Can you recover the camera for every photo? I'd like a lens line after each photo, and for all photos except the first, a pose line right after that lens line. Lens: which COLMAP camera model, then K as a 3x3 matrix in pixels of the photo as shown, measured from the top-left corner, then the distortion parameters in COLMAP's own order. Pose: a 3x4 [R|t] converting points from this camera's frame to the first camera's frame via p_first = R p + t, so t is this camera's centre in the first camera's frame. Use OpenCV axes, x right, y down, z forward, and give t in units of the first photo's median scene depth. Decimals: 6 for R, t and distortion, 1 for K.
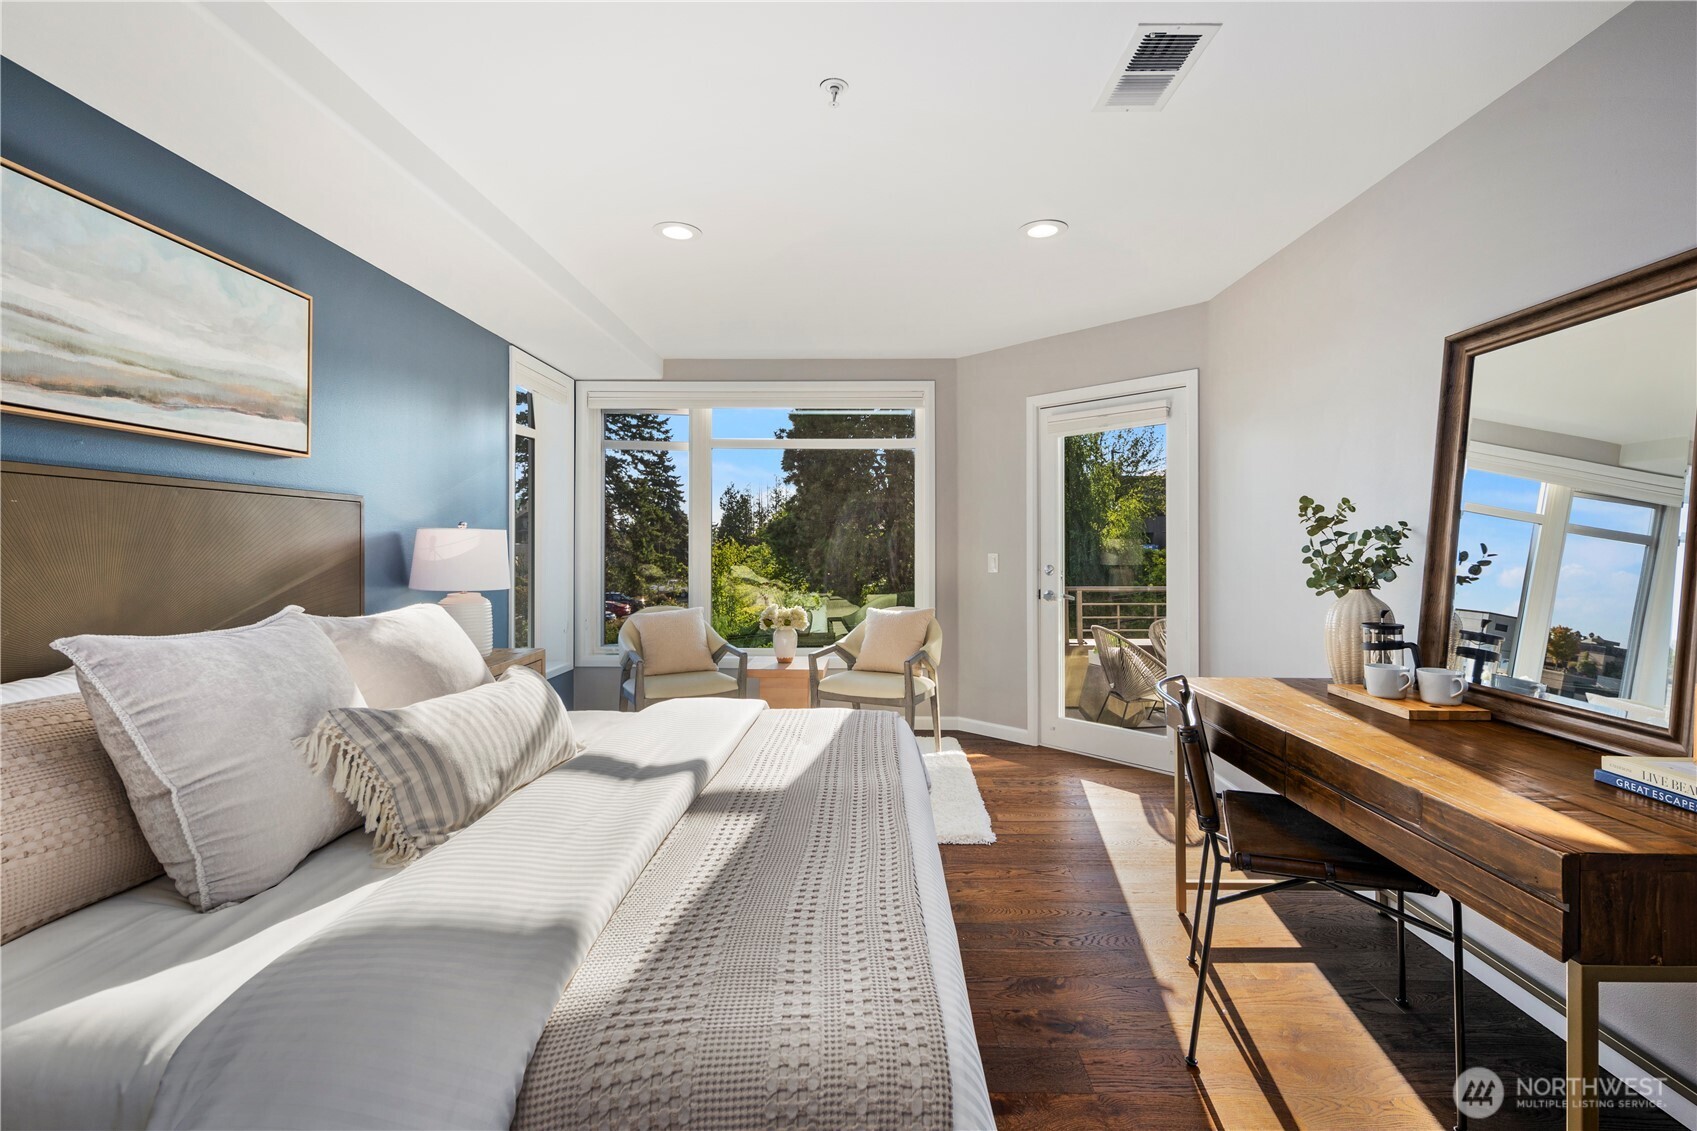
lens RADIAL K [[742.3, 0, 854.1], [0, 742.3, 548.2], [0, 0, 1]] dist [0.001667, -0.000476]
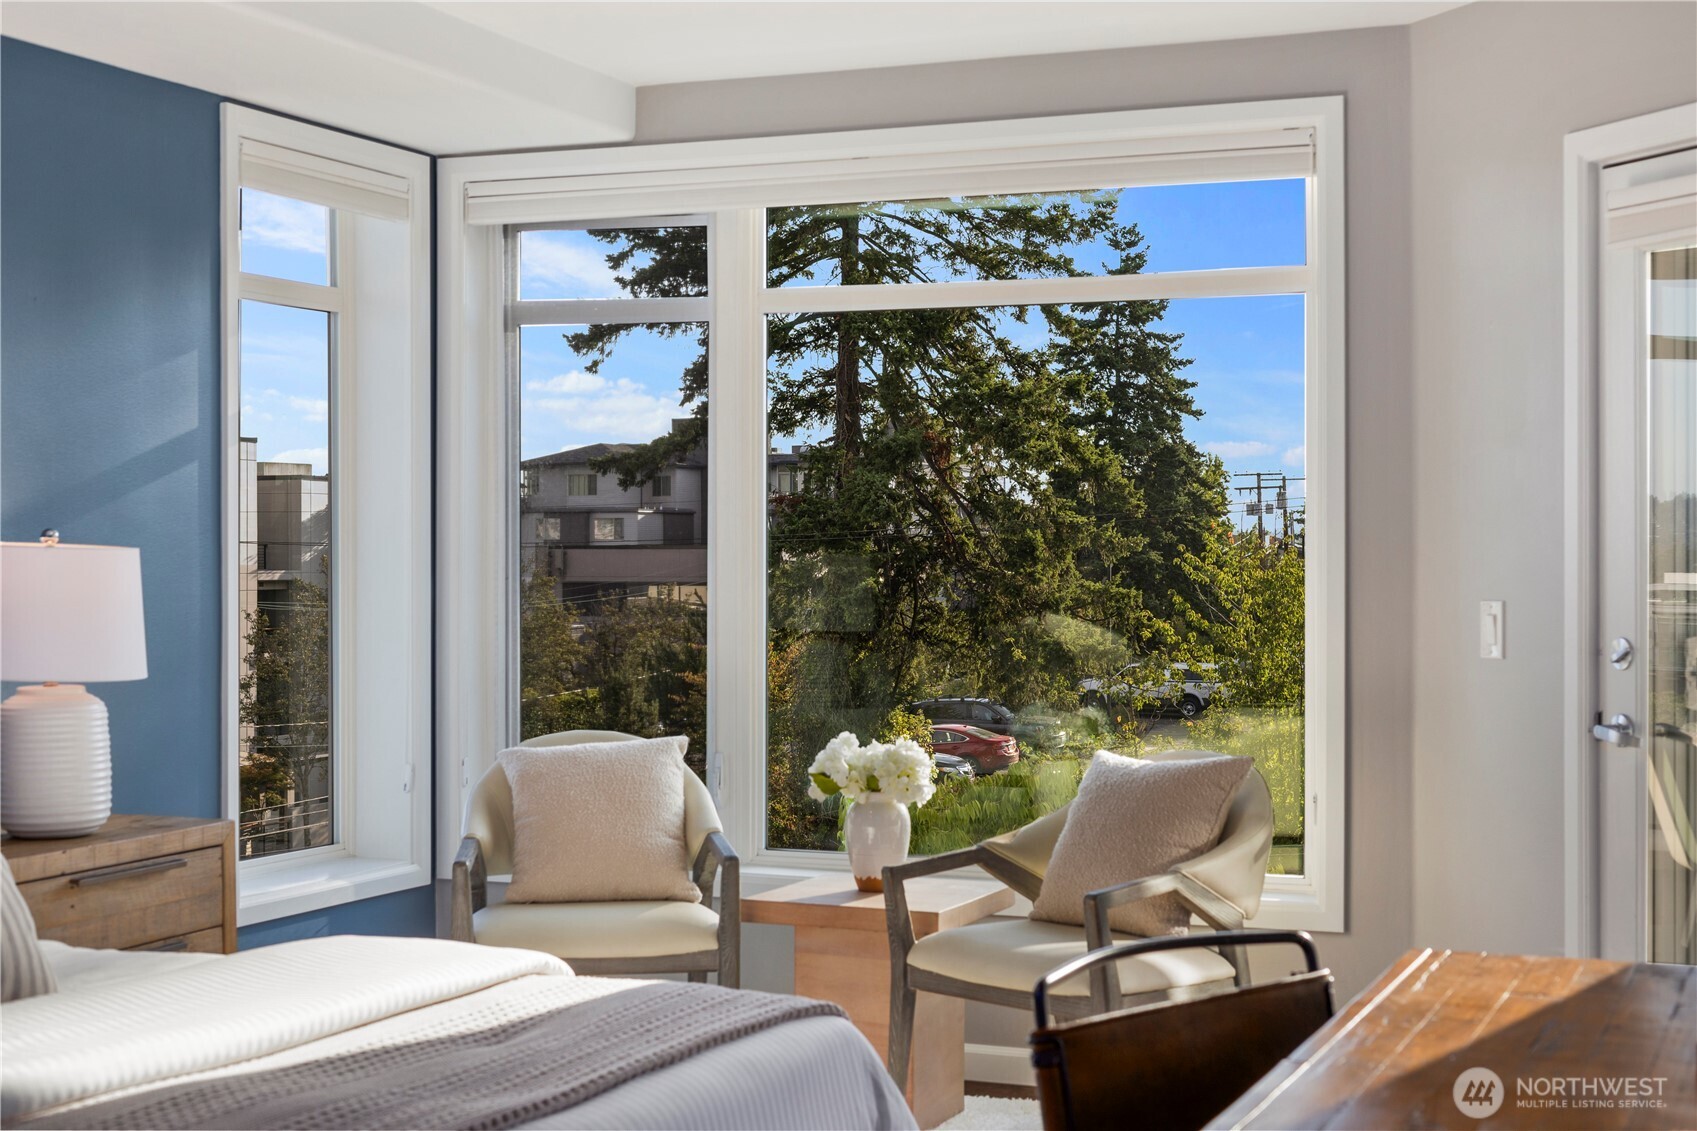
lens RADIAL K [[2420.1, 0, 848.5], [0, 2420.1, 565.5], [0, 0, 1]] dist [0.022944, -0.015092]
pose [[0.928382, 0.001843, -0.371624, 0.704238], [-0.001301, 0.999998, 0.001711, -0.023138], [0.371626, -0.001105, 0.928382, -0.271164]]
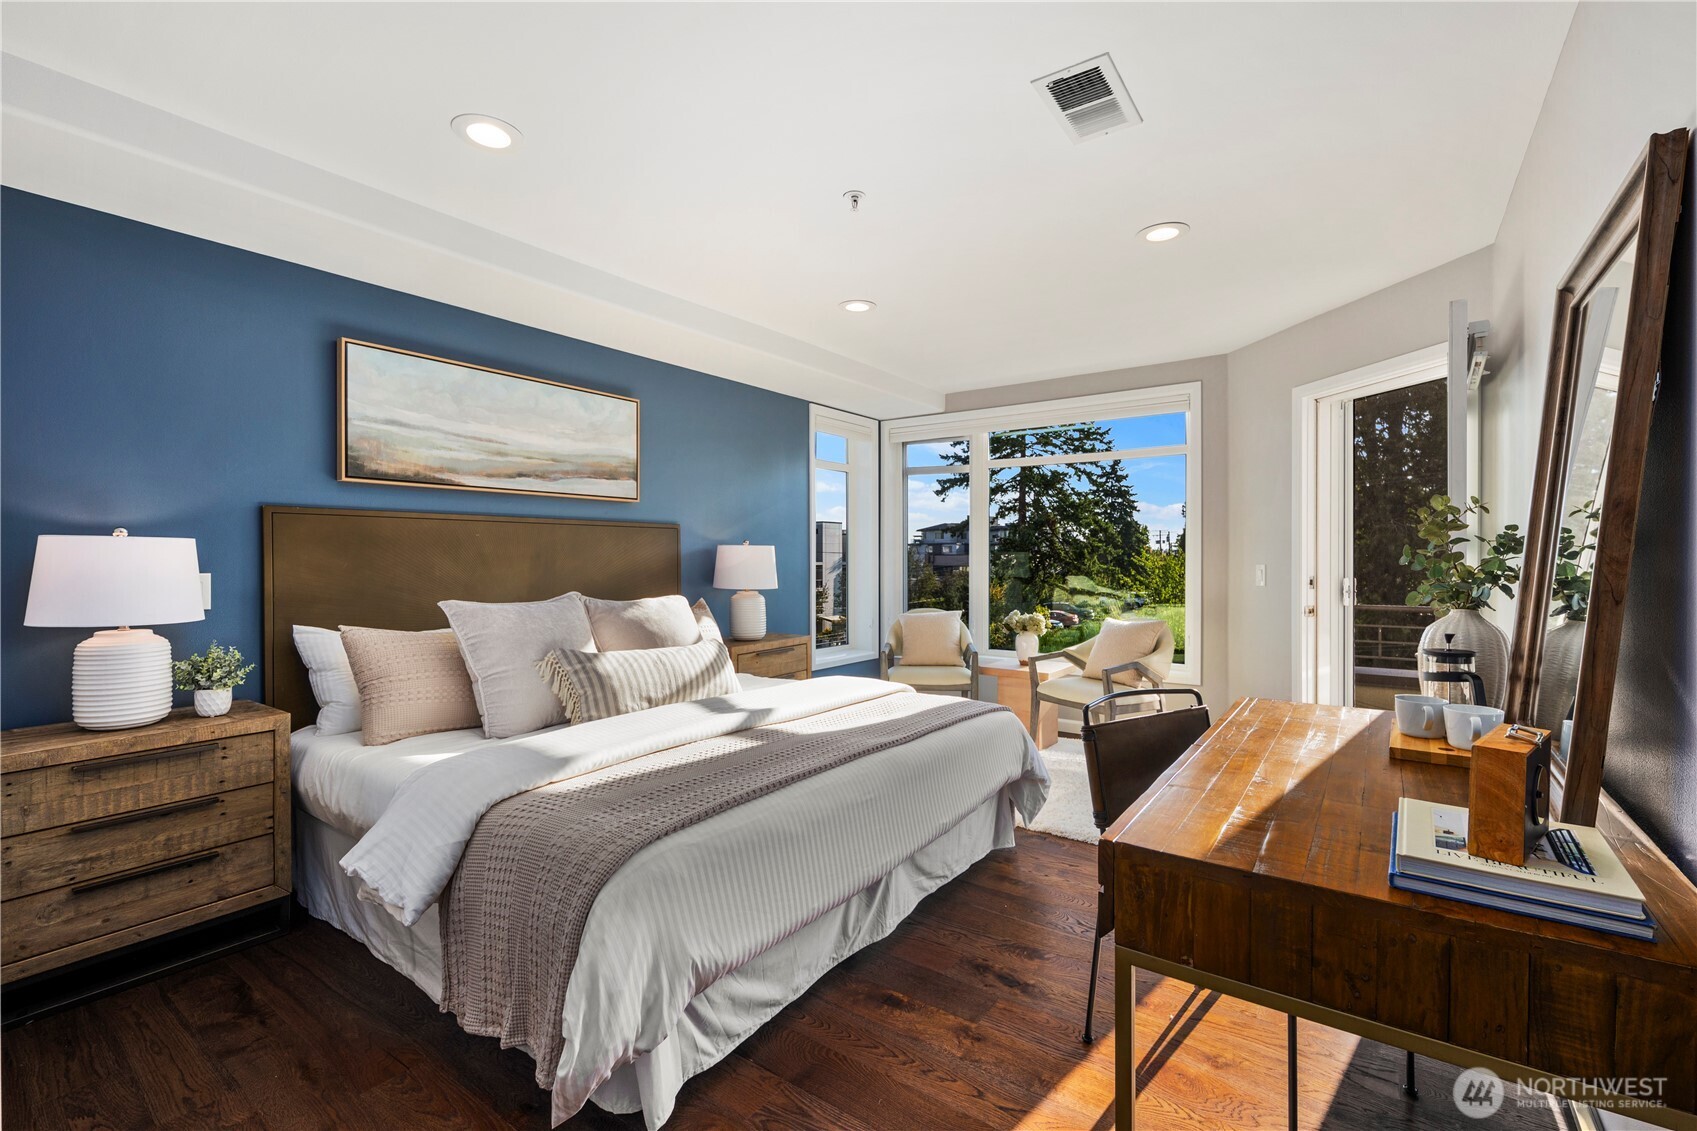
lens RADIAL K [[737.6, 0, 860.7], [0, 737.6, 565.7], [0, 0, 1]] dist [0.012902, -0.000135]
pose [[0.826724, 0.004604, -0.562588, 0.633000], [0.000093, 0.999965, 0.008321, 0.001445], [0.562607, -0.006931, 0.826695, -0.044579]]
